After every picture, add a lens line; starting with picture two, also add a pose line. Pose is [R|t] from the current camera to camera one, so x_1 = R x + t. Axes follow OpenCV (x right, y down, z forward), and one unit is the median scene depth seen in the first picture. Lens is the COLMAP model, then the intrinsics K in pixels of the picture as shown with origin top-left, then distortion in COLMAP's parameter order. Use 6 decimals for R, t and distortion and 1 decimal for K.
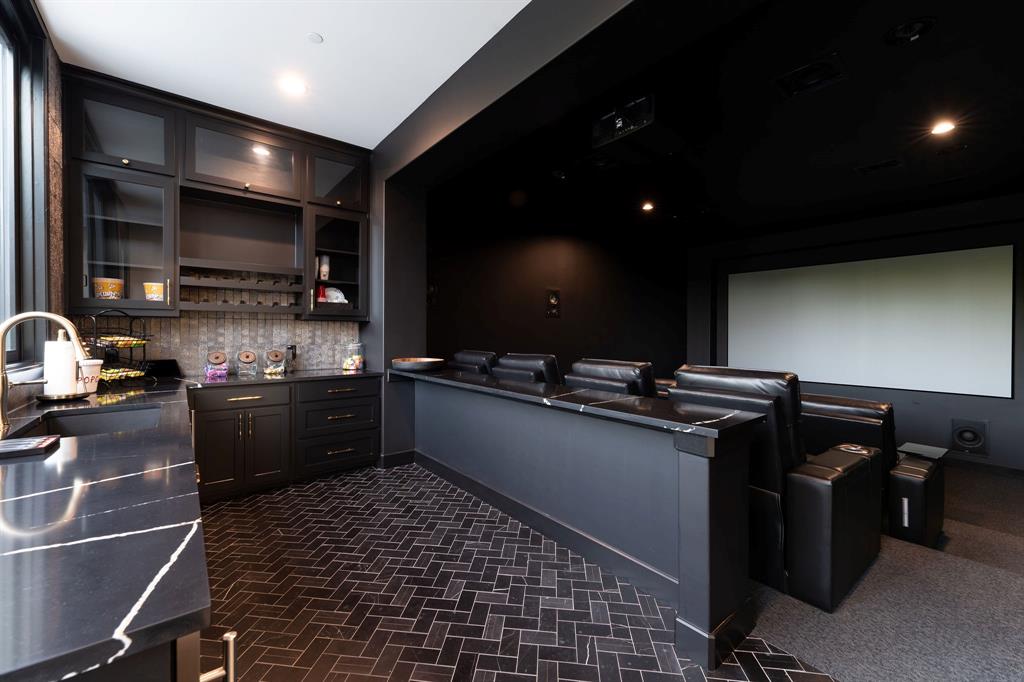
lens RADIAL K [[419.7, 0, 510.4], [0, 419.7, 339.3], [0, 0, 1]] dist [-0.000527, 0.000053]
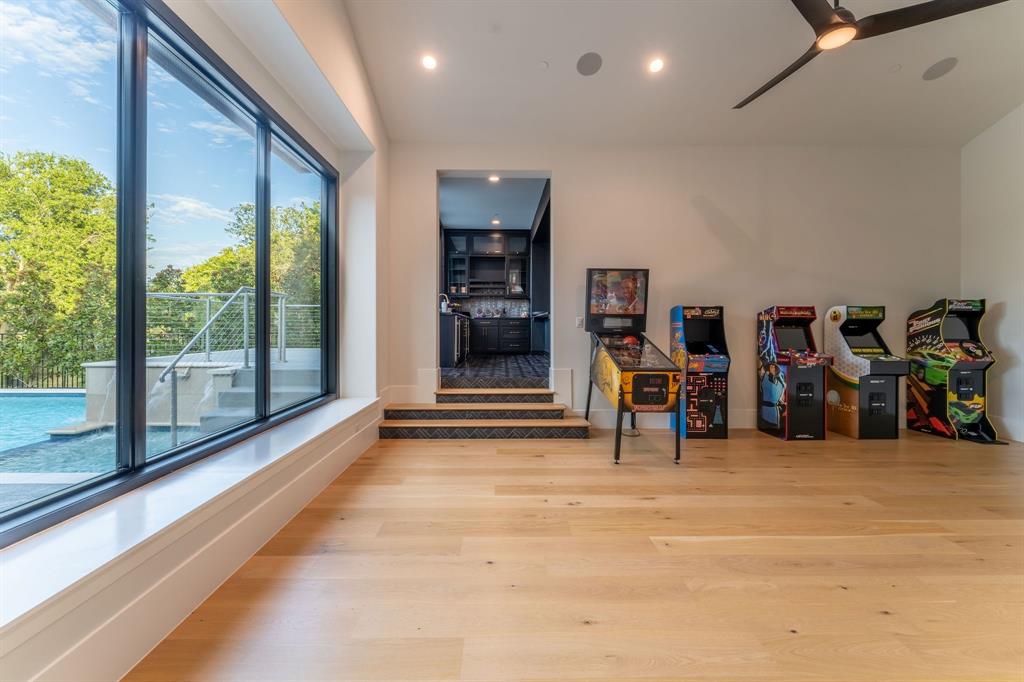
lens RADIAL K [[419.7, 0, 511.8], [0, 419.7, 340.1], [0, 0, 1]] dist [-0.000527, 0.000053]
pose [[0.790341, -0.002717, -0.612661, 1.241517], [-0.008022, 0.999859, -0.014782, 0.275199], [0.612615, 0.016598, 0.790207, -1.153543]]
